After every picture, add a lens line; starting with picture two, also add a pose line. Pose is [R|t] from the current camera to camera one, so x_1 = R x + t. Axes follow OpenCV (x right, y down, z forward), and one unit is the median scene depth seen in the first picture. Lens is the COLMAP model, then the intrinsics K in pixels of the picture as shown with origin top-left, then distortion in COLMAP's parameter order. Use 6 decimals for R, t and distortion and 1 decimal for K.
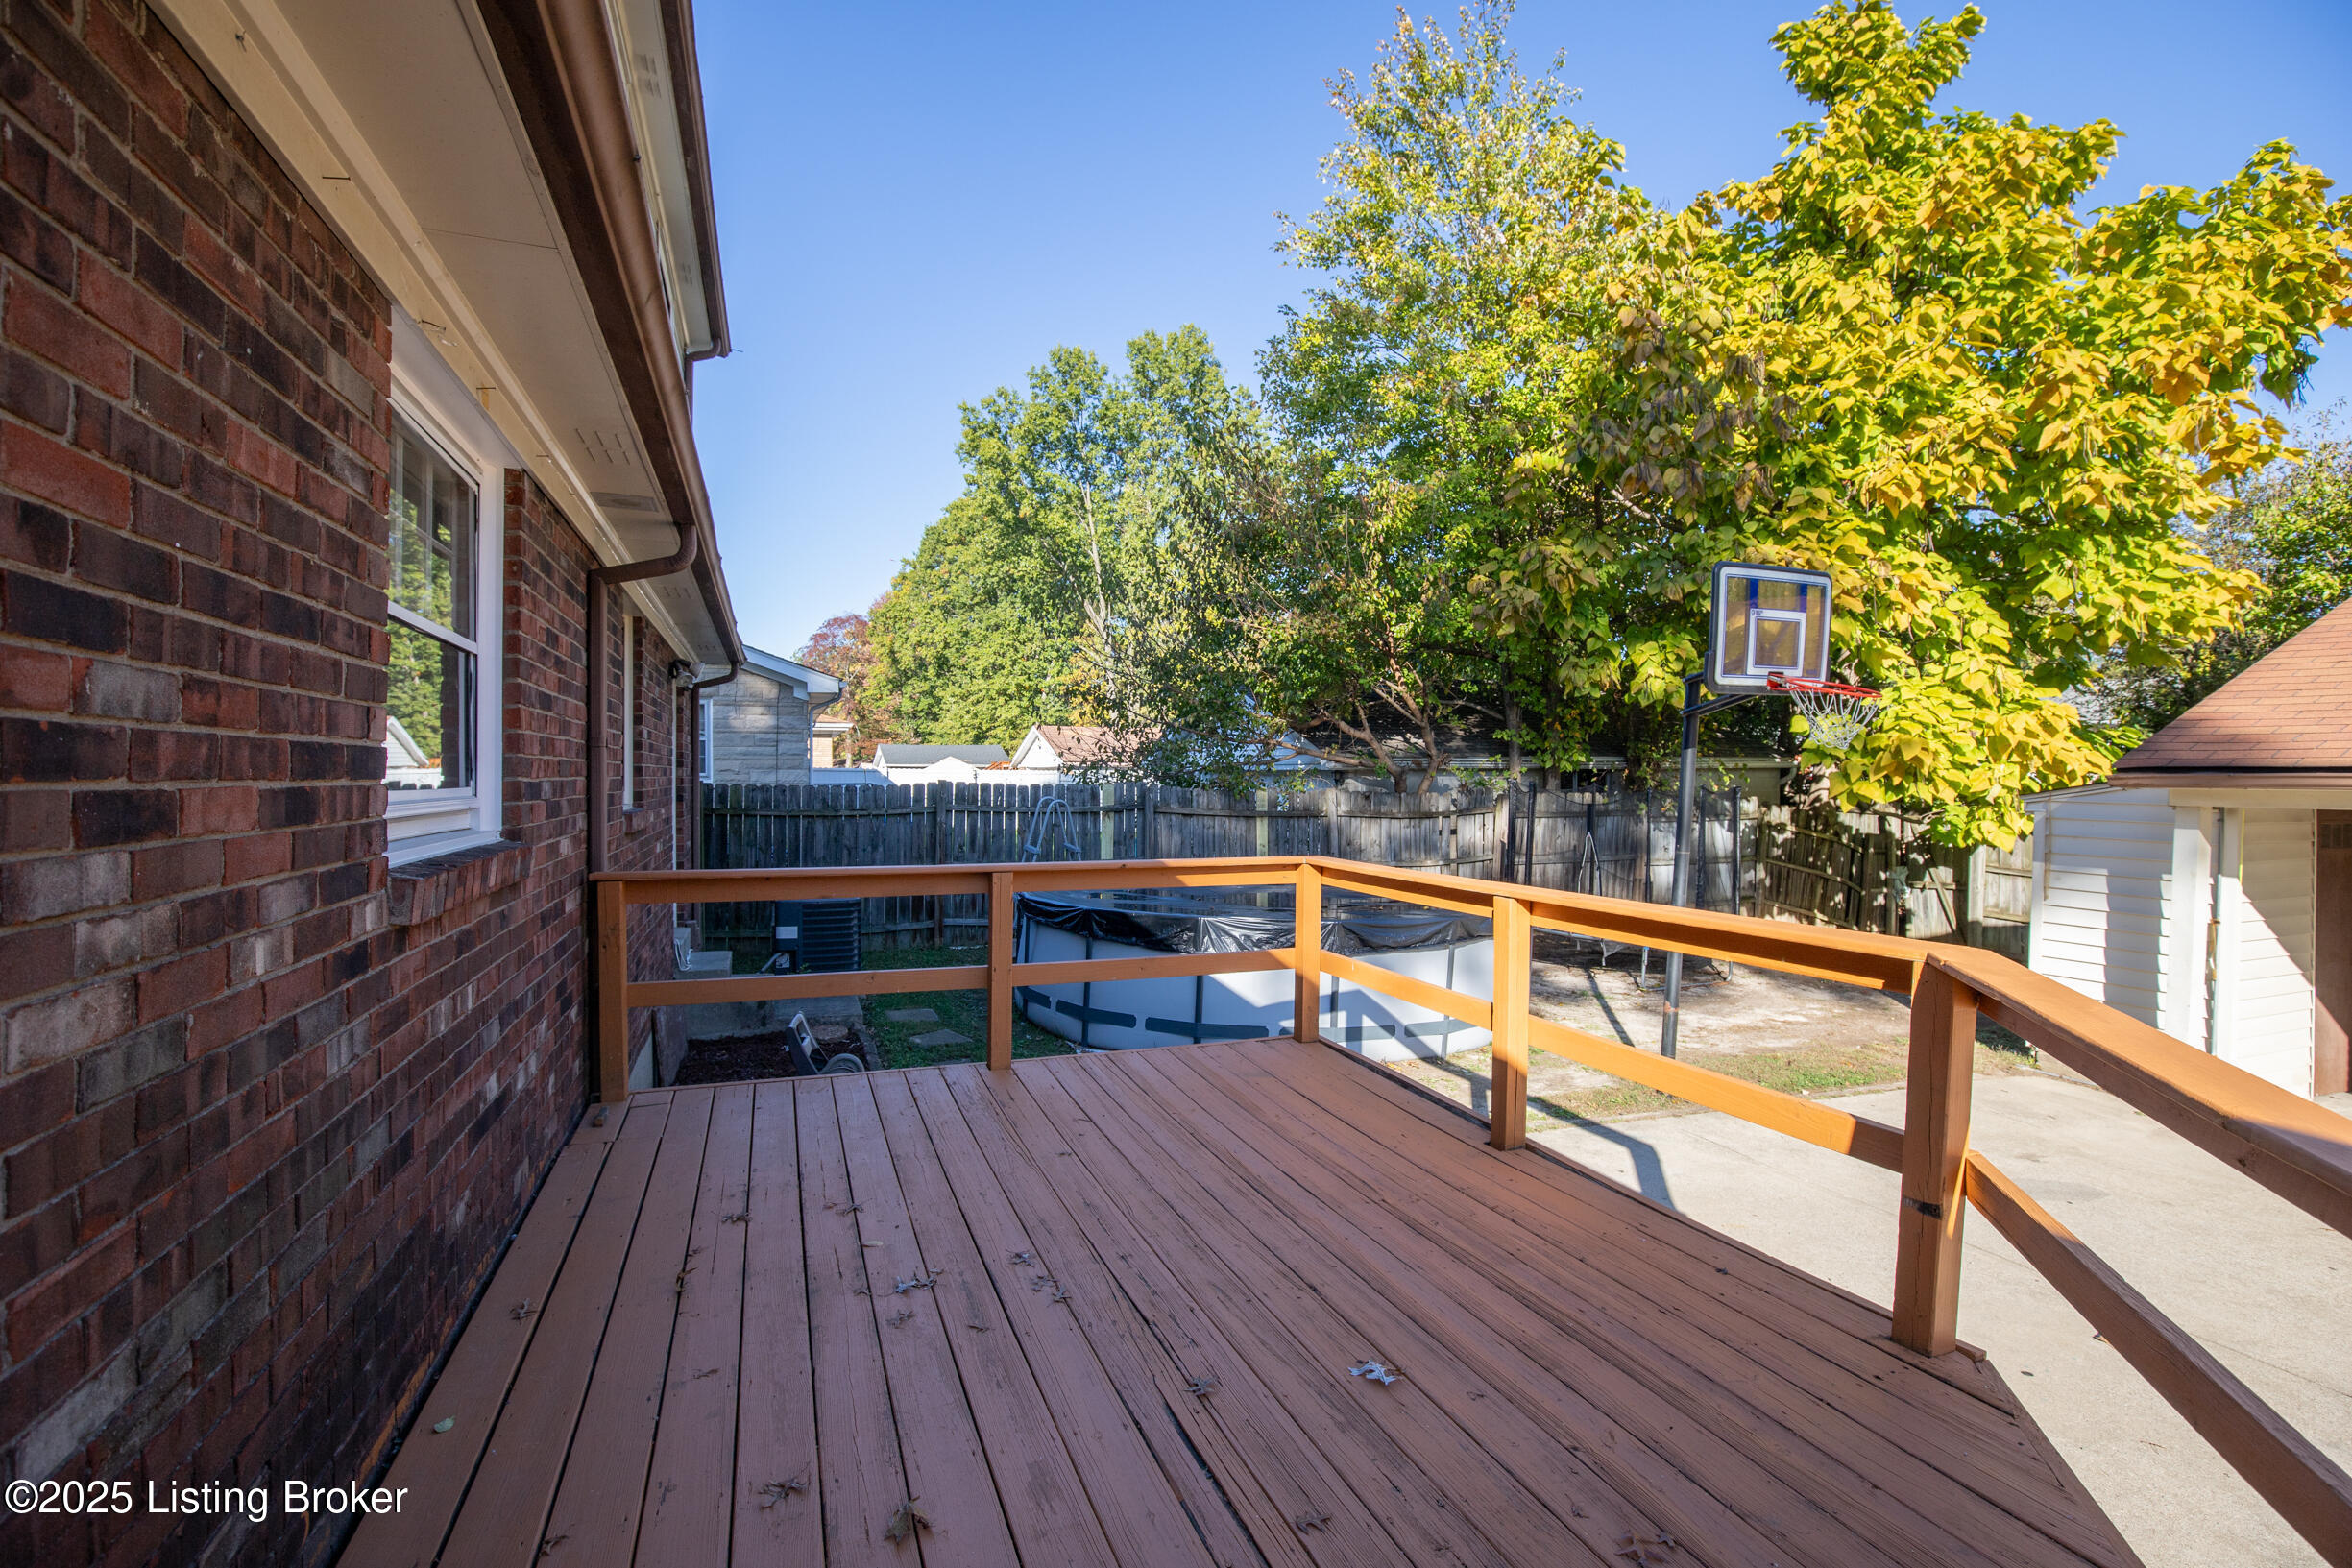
lens RADIAL K [[1072.7, 0, 1180.7], [0, 1072.7, 796.9], [0, 0, 1]] dist [-0.028943, 0.003485]
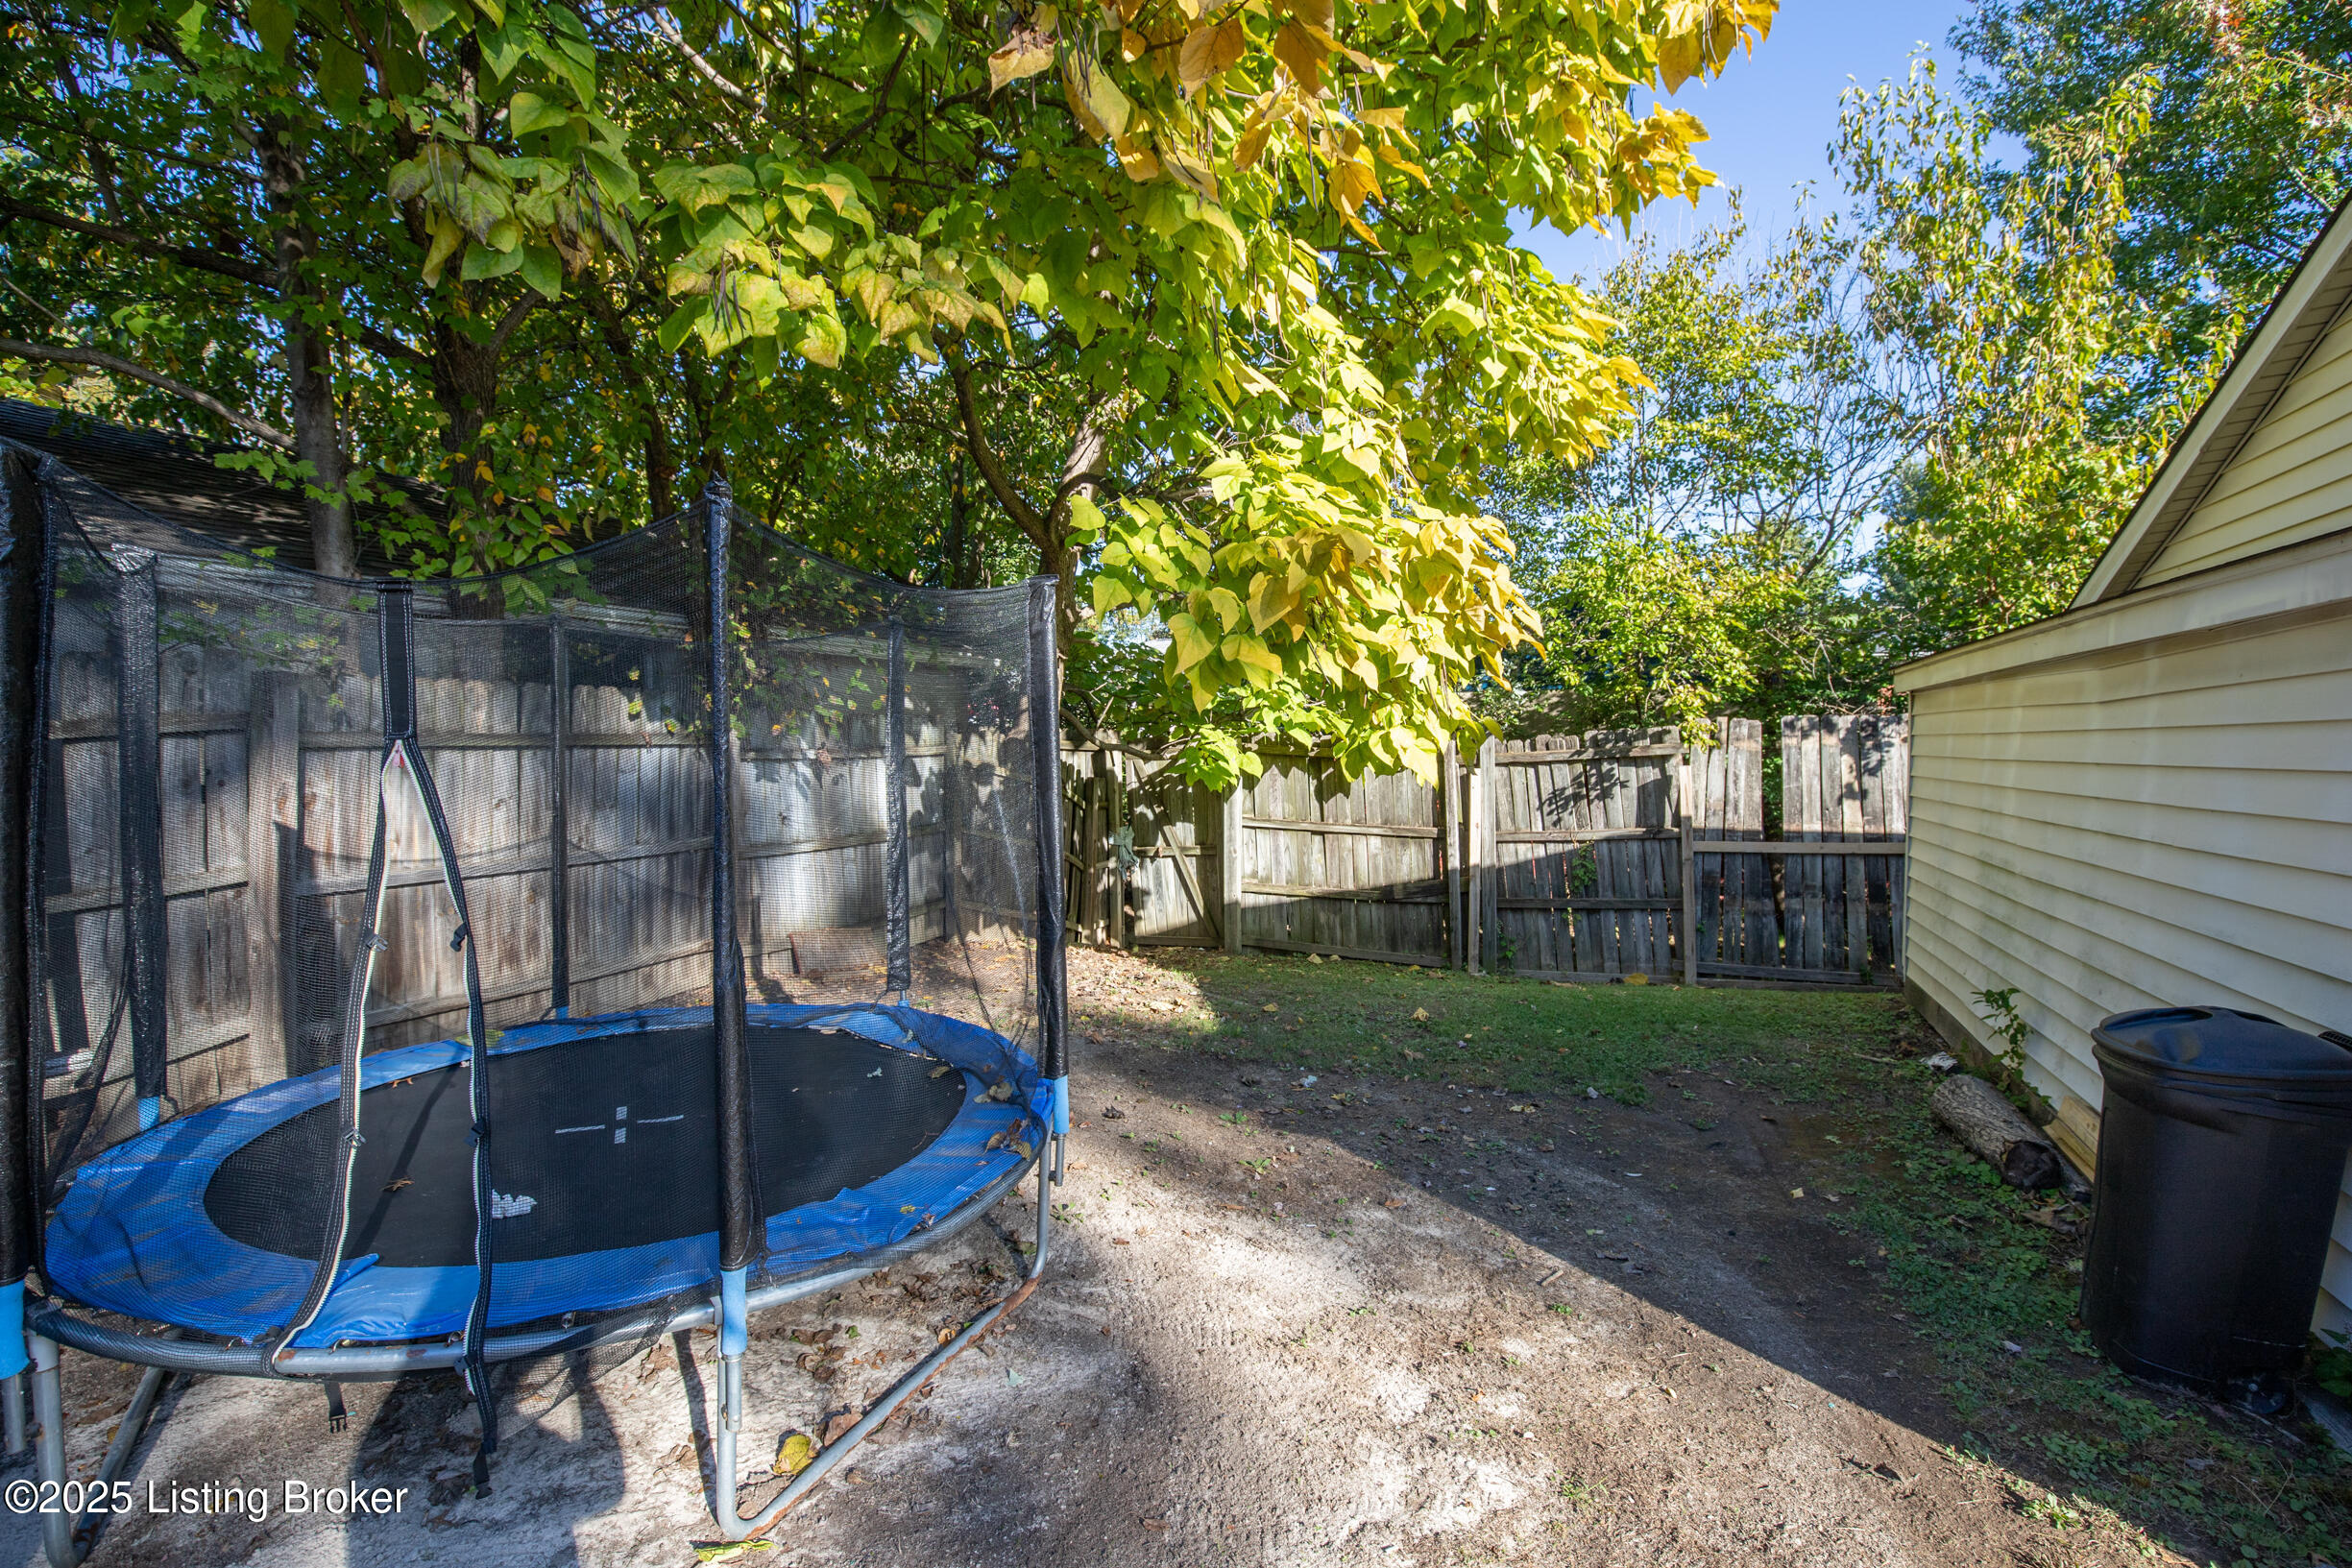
lens RADIAL K [[1072.7, 0, 1180.8], [0, 1072.7, 760.2], [0, 0, 1]] dist [-0.028943, 0.003485]
pose [[0.701244, -0.020260, 0.712634, 0.239330], [0.028625, 0.999590, 0.000251, 0.026546], [-0.712347, 0.020223, 0.701536, 0.538121]]
